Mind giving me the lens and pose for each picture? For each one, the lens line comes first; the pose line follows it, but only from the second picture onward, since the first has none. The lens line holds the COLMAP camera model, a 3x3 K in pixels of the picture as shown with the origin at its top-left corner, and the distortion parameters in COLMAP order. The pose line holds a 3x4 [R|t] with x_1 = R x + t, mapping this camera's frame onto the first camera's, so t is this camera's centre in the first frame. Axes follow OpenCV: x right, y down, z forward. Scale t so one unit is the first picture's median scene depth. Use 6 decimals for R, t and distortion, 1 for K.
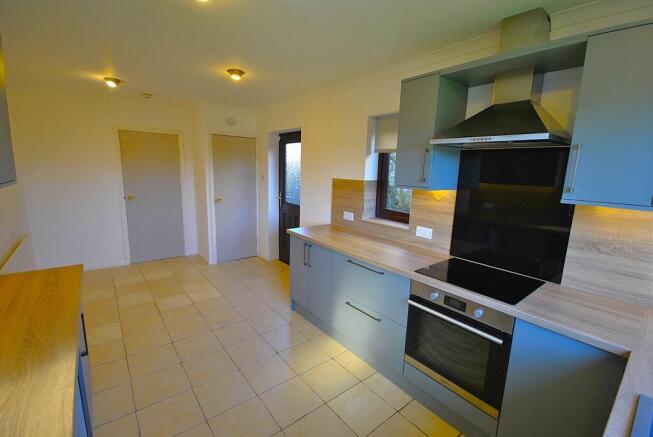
lens RADIAL K [[286.7, 0, 329.1], [0, 286.7, 220.5], [0, 0, 1]] dist [-0.005492, -0.000247]
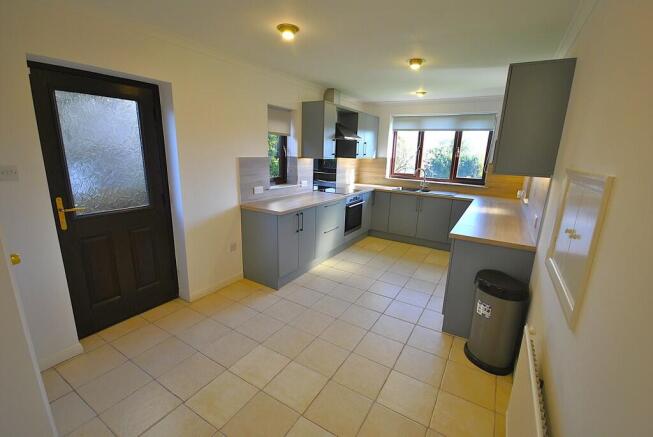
lens RADIAL K [[286.7, 0, 328.2], [0, 286.7, 217.2], [0, 0, 1]] dist [-0.005492, -0.000247]
pose [[-0.333653, -0.258840, 0.906464, -1.394552], [0.126326, 0.940617, 0.315090, -0.306420], [-0.934193, 0.219641, -0.281142, 1.416358]]
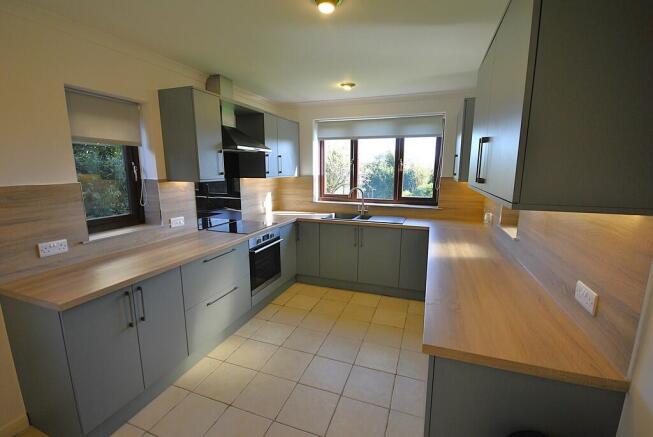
lens RADIAL K [[286.7, 0, 329.1], [0, 286.7, 218.2], [0, 0, 1]] dist [-0.005492, -0.000247]
pose [[-0.516493, -0.180714, 0.837005, -0.899661], [0.134432, 0.948243, 0.287686, -0.211960], [-0.845673, 0.261108, -0.465468, 1.022854]]
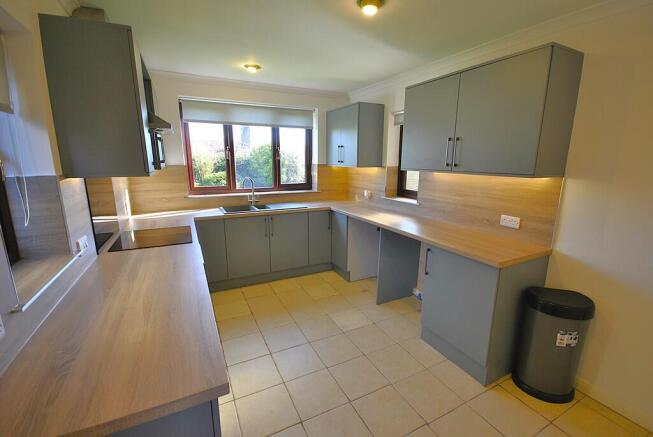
lens RADIAL K [[286.7, 0, 327.9], [0, 286.7, 220.2], [0, 0, 1]] dist [-0.005492, -0.000247]
pose [[-0.976570, -0.082364, 0.198812, -0.349599], [0.001171, 0.921810, 0.387640, -0.269562], [-0.215195, 0.378791, -0.900116, 1.460134]]
